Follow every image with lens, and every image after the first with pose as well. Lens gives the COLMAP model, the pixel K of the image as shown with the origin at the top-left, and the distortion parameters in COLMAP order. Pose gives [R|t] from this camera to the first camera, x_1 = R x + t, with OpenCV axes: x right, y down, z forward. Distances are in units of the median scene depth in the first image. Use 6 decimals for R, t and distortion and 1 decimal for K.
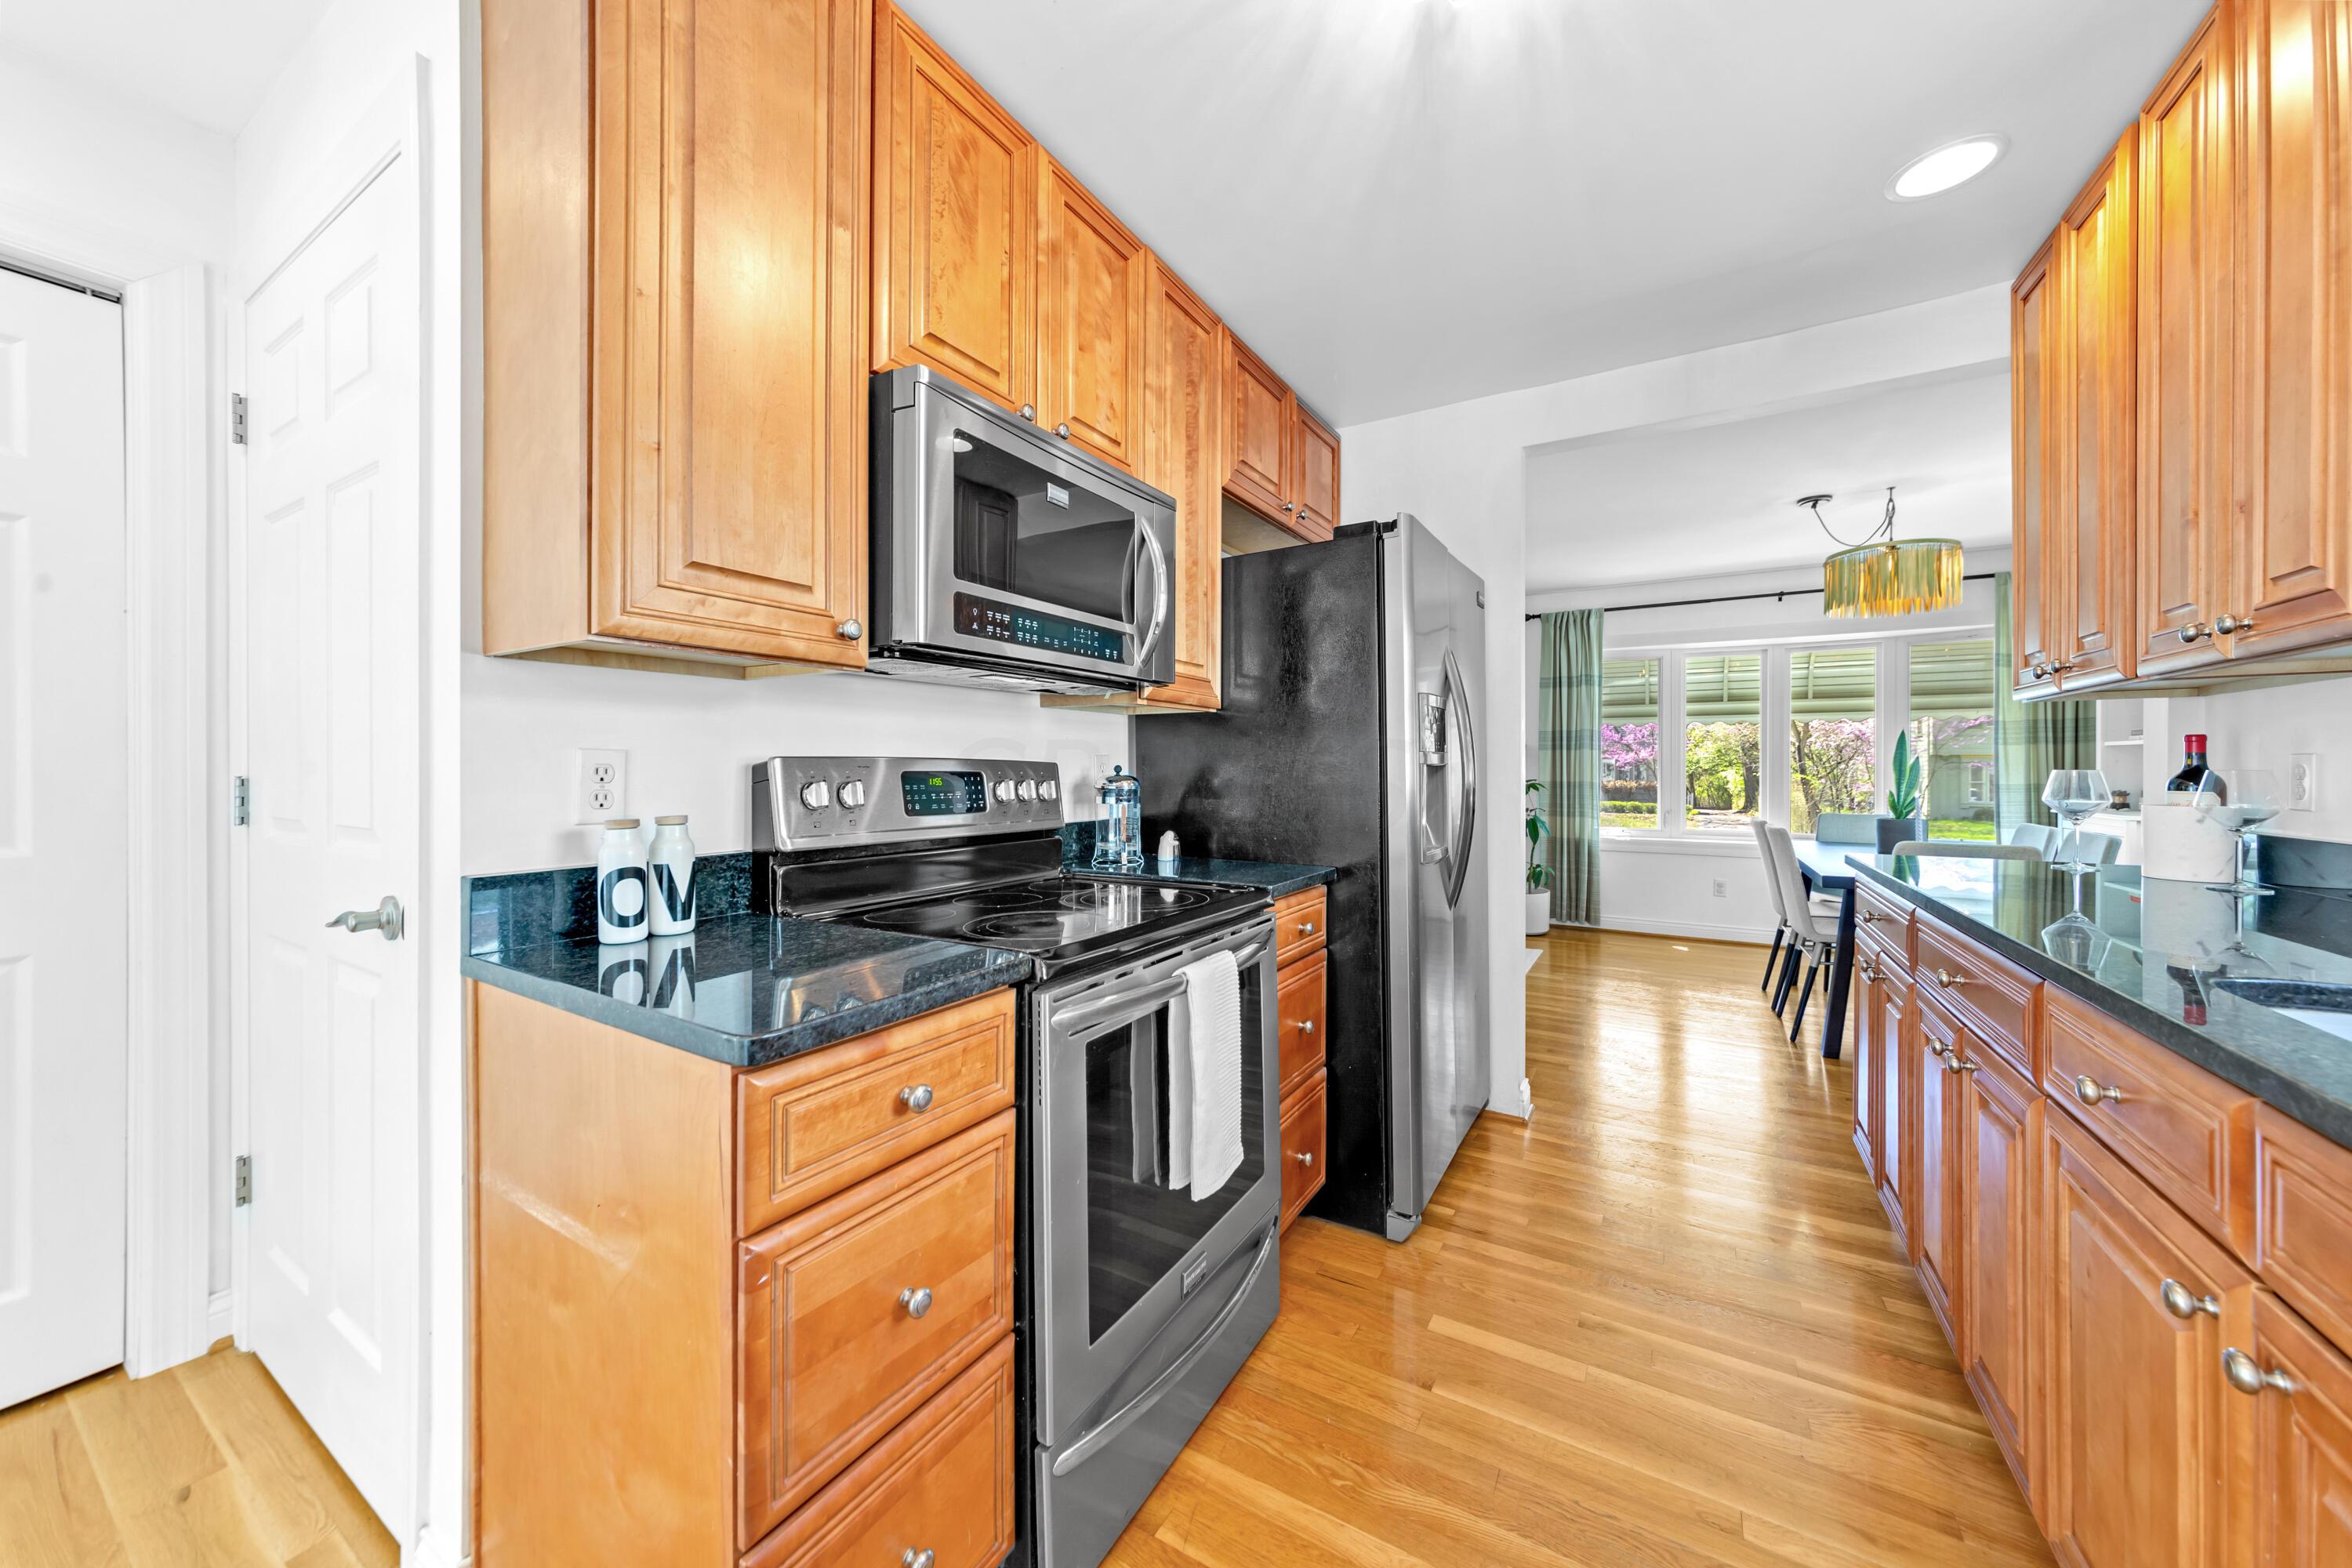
lens RADIAL K [[832.7, 0, 1178.0], [0, 832.7, 767.1], [0, 0, 1]] dist [-0.000841, -0.000068]
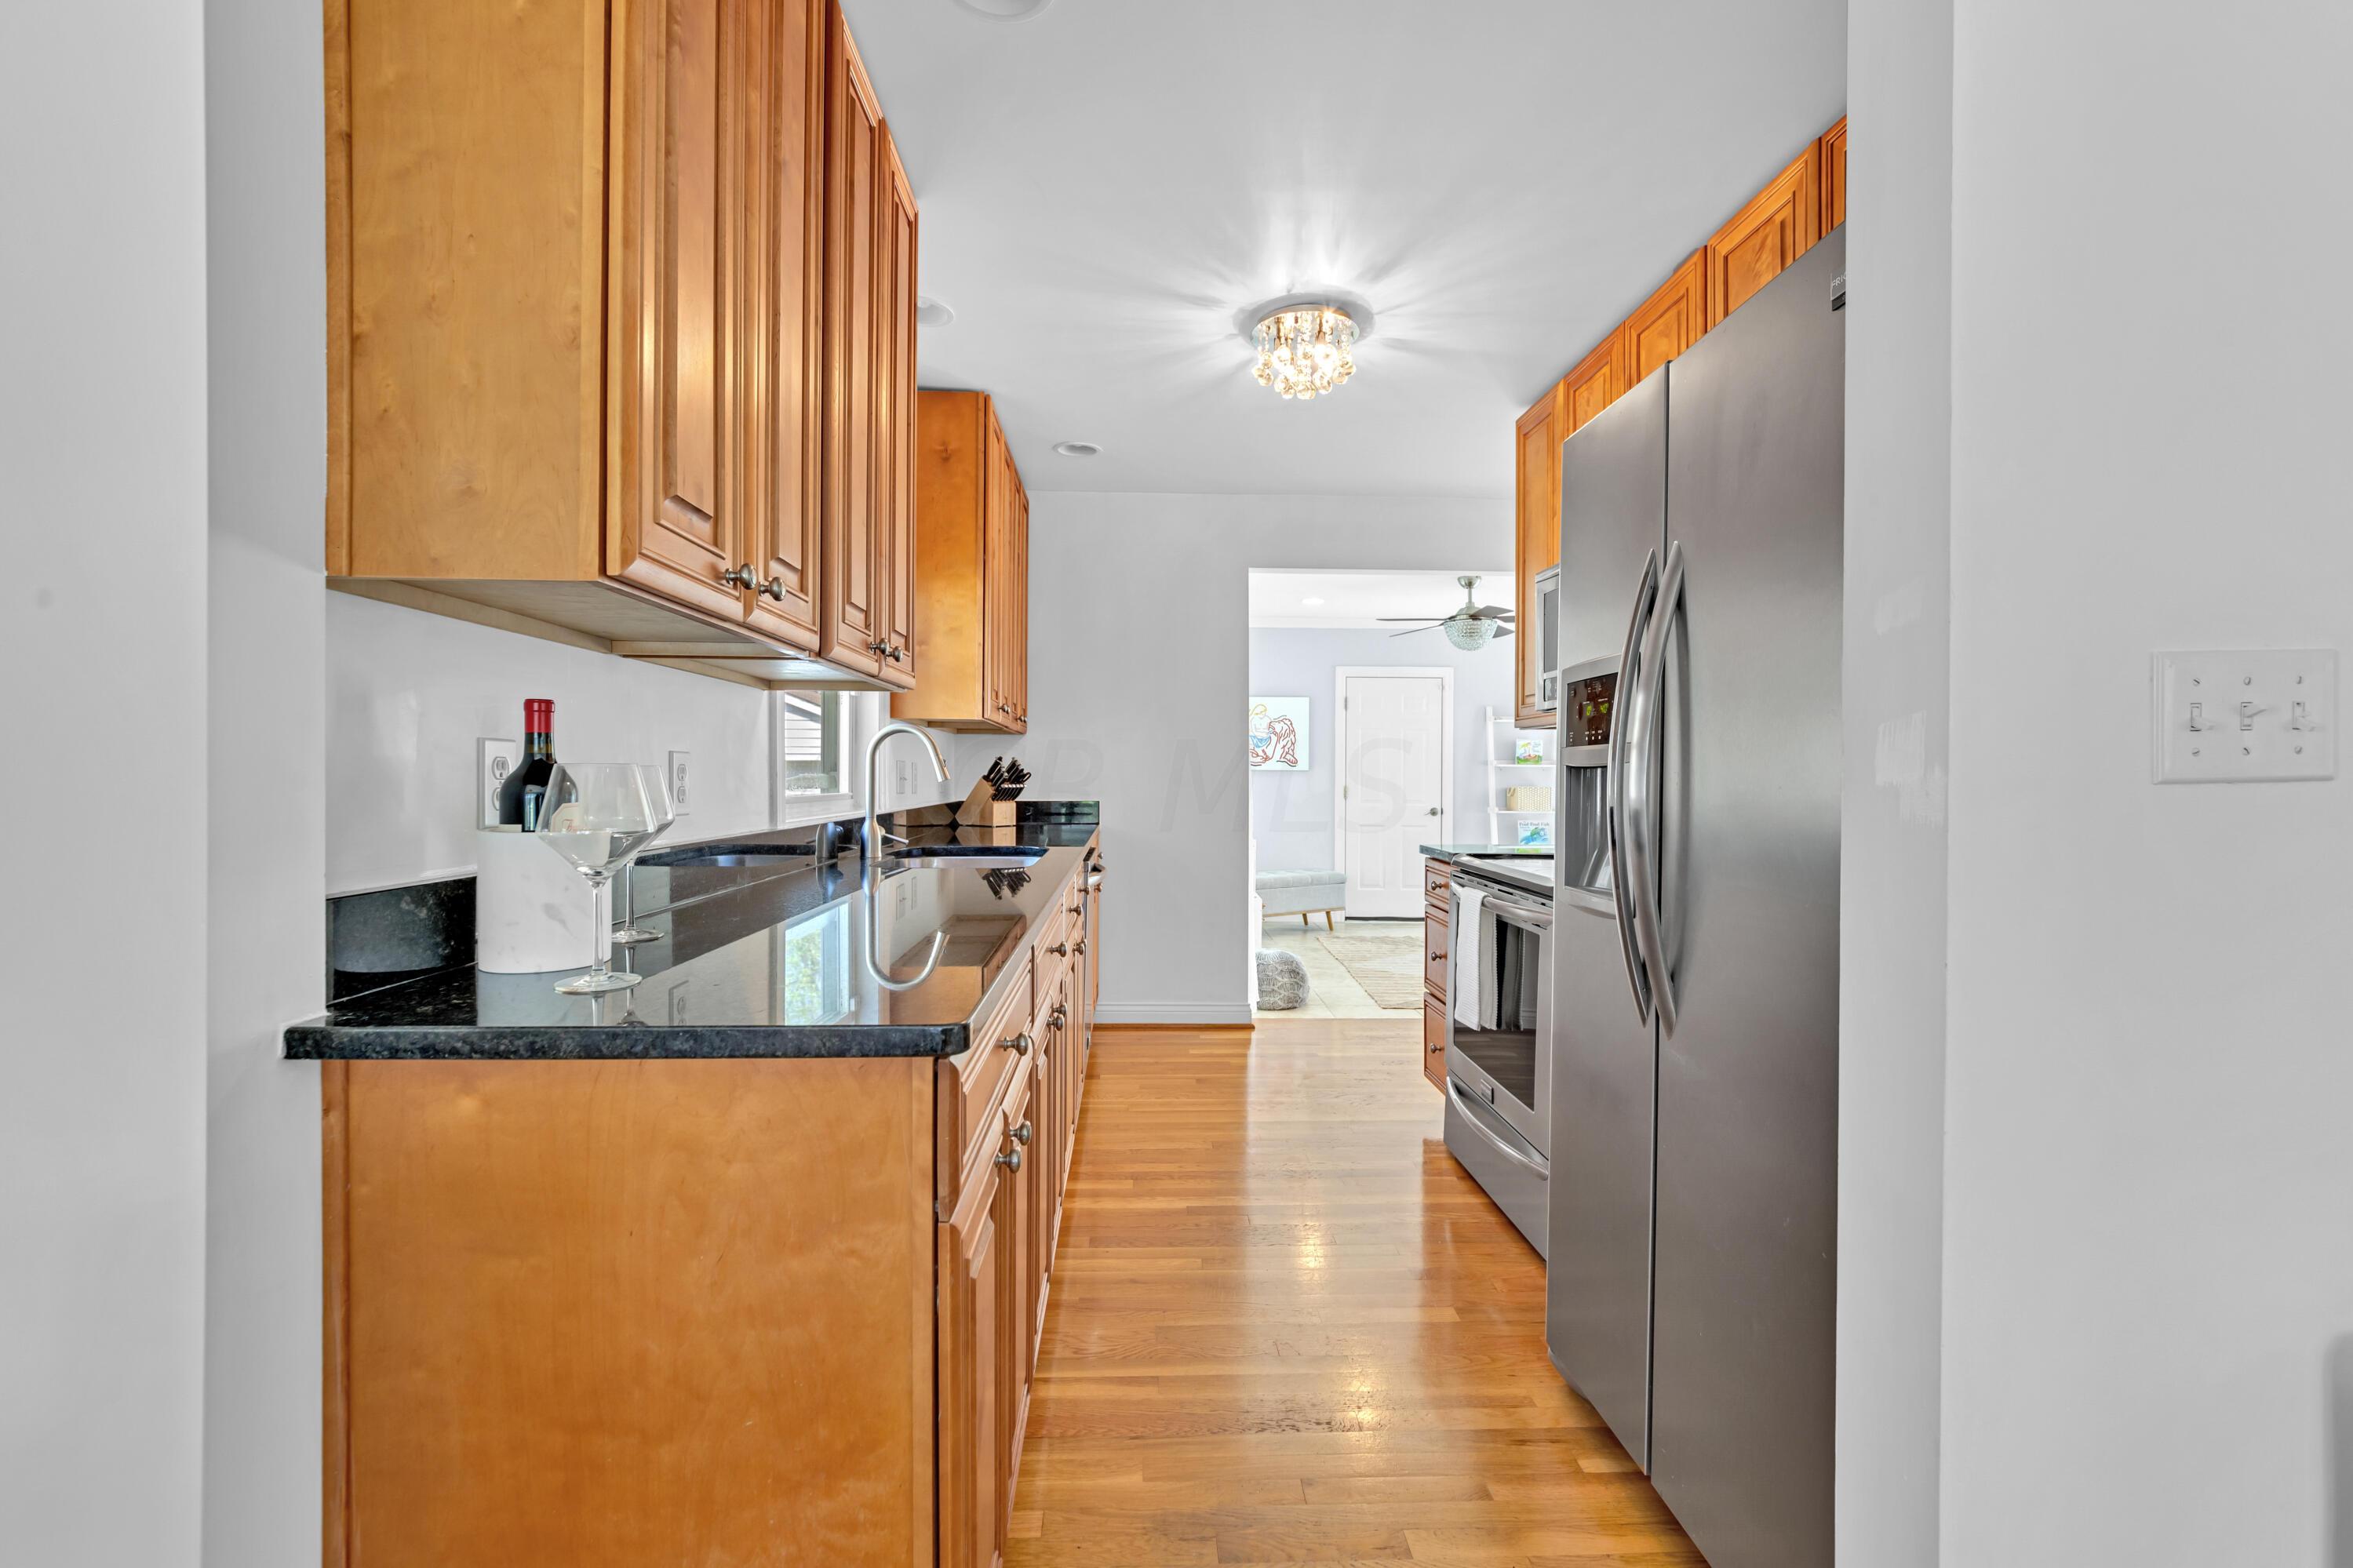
lens RADIAL K [[995.9, 0, 1176.5], [0, 995.9, 784.0], [0, 0, 1]] dist [-0.010773, -0.000015]
pose [[-0.839645, 0.003465, -0.543125, 0.477073], [-0.000800, 0.999971, 0.007615, 0.004506], [0.543135, 0.006828, -0.839617, 0.691304]]
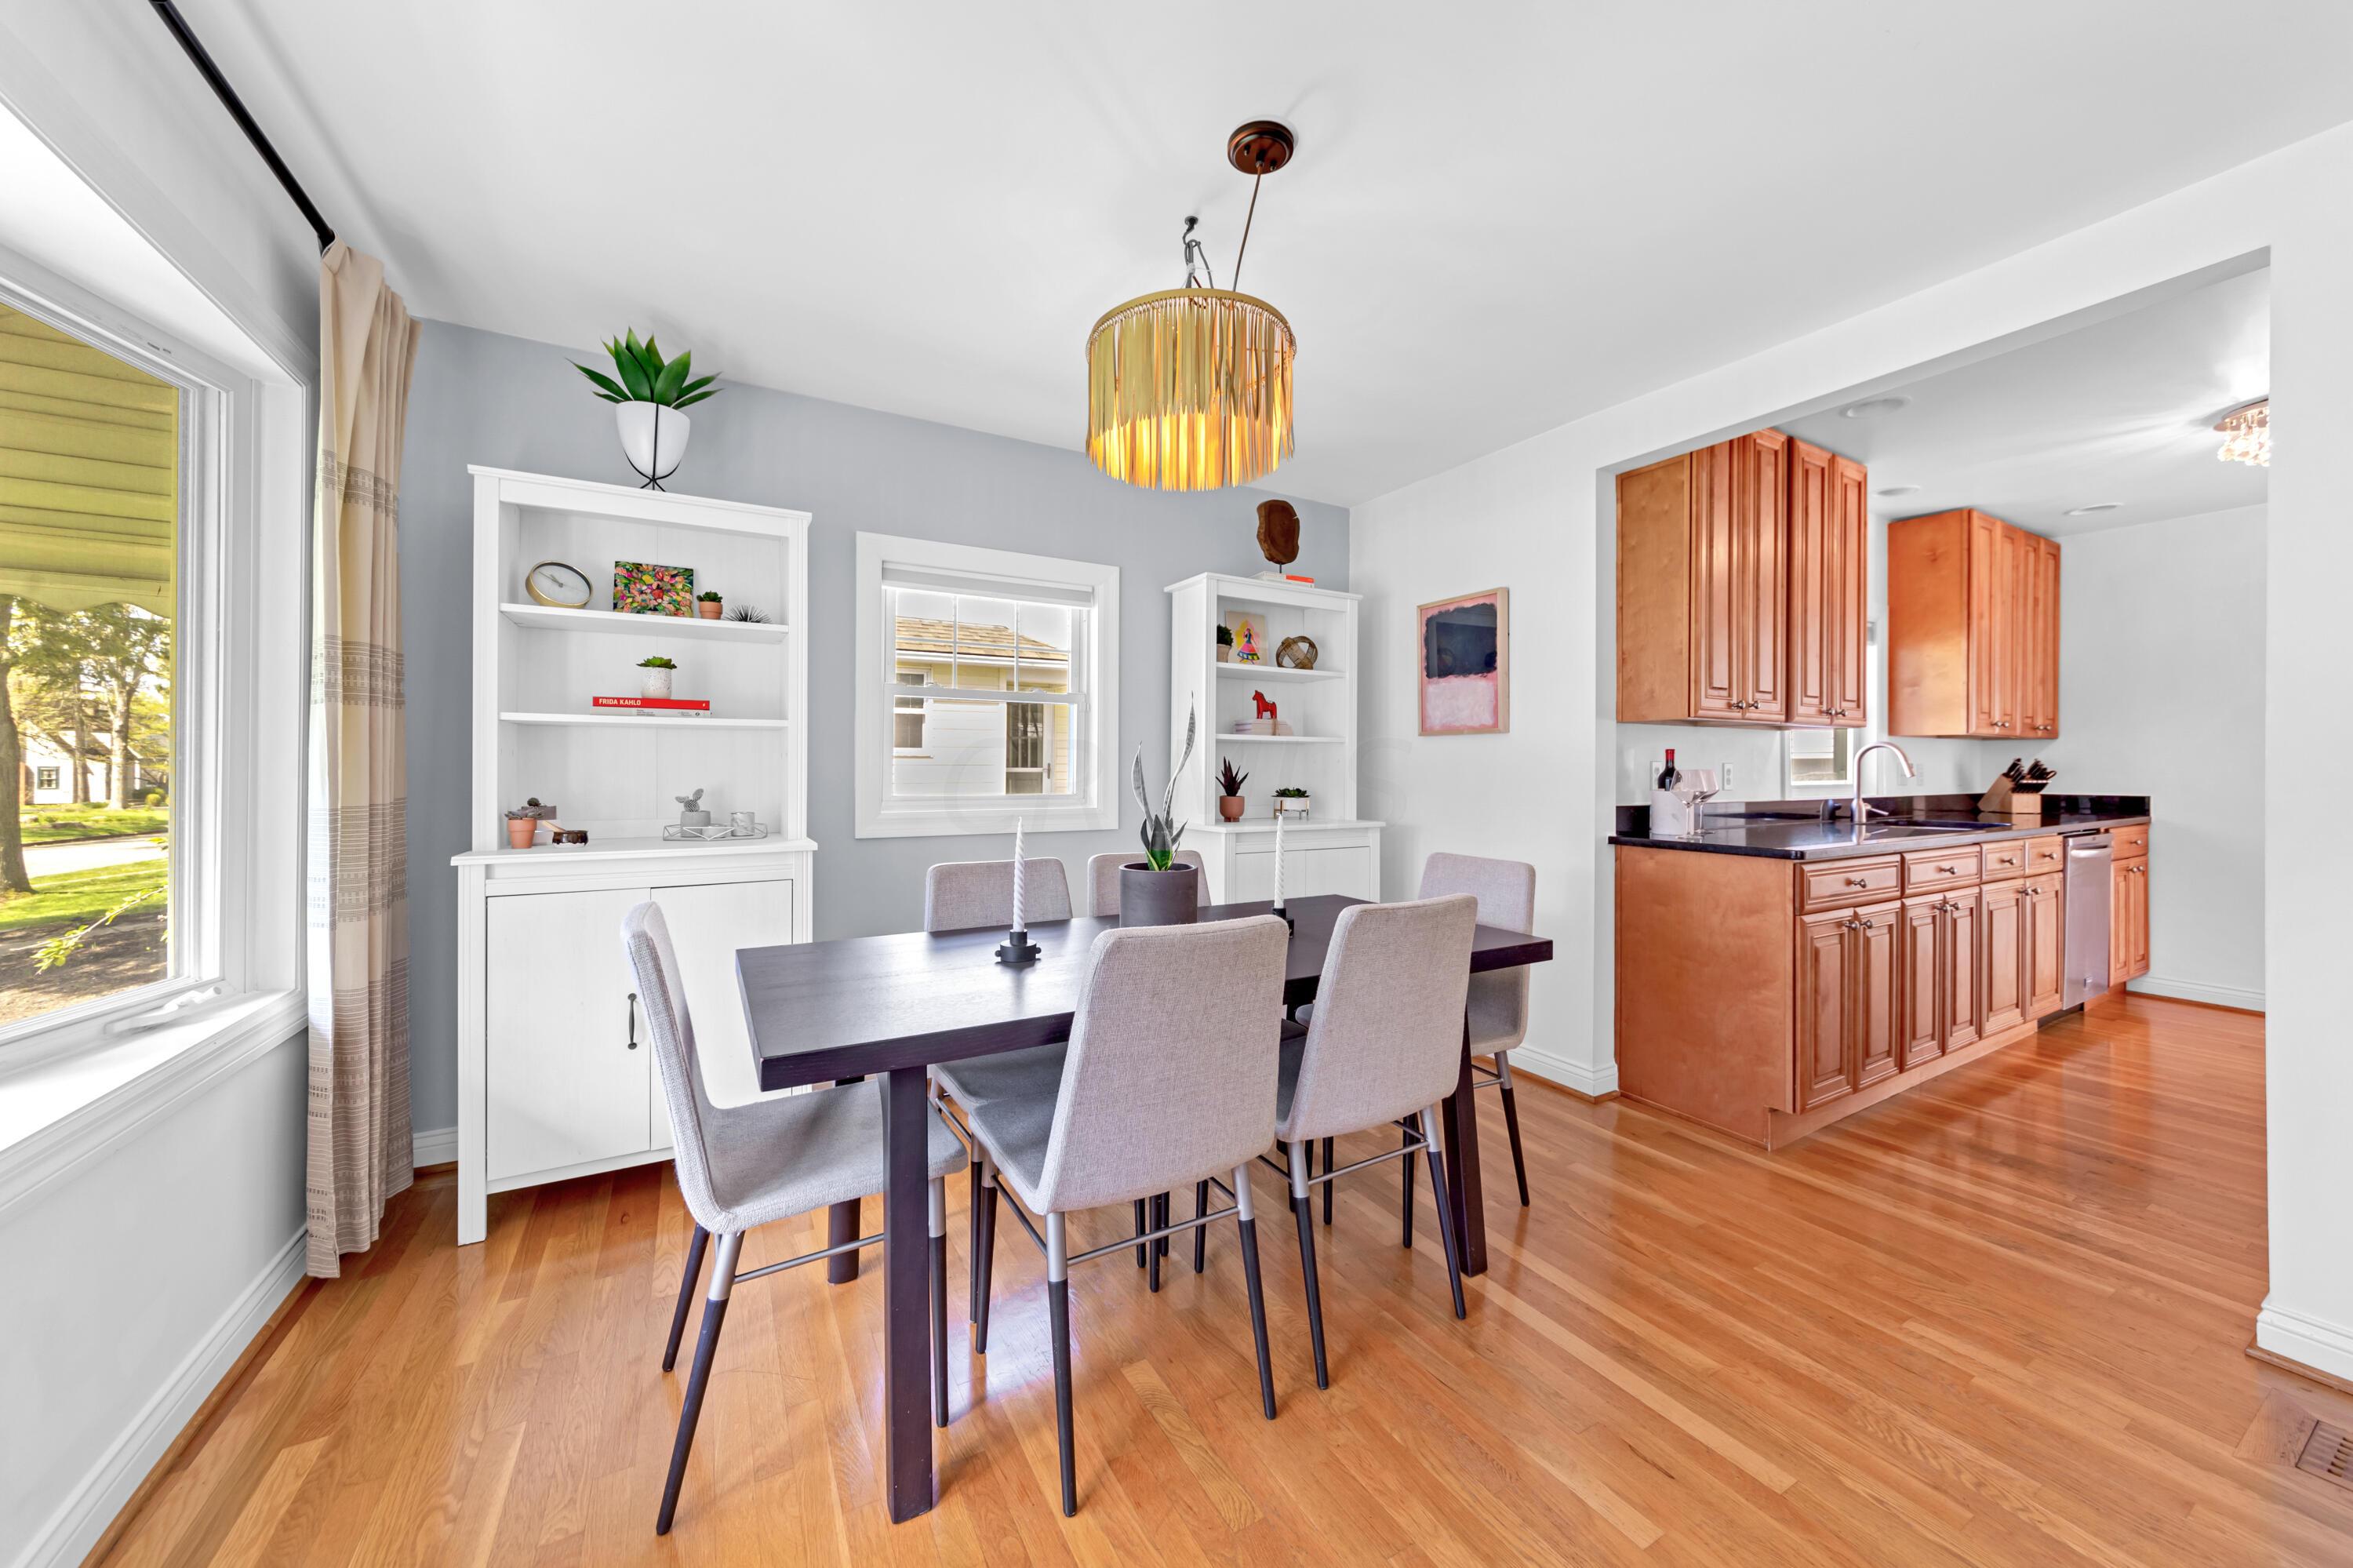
lens RADIAL K [[833.1, 0, 1178.5], [0, 833.1, 767.1], [0, 0, 1]] dist [-0.000841, -0.000068]
pose [[-0.869099, 0.000295, 0.494638, 0.488419], [-0.002345, 0.999986, -0.004718, 0.003425], [-0.494633, -0.005261, -0.869086, 1.160744]]
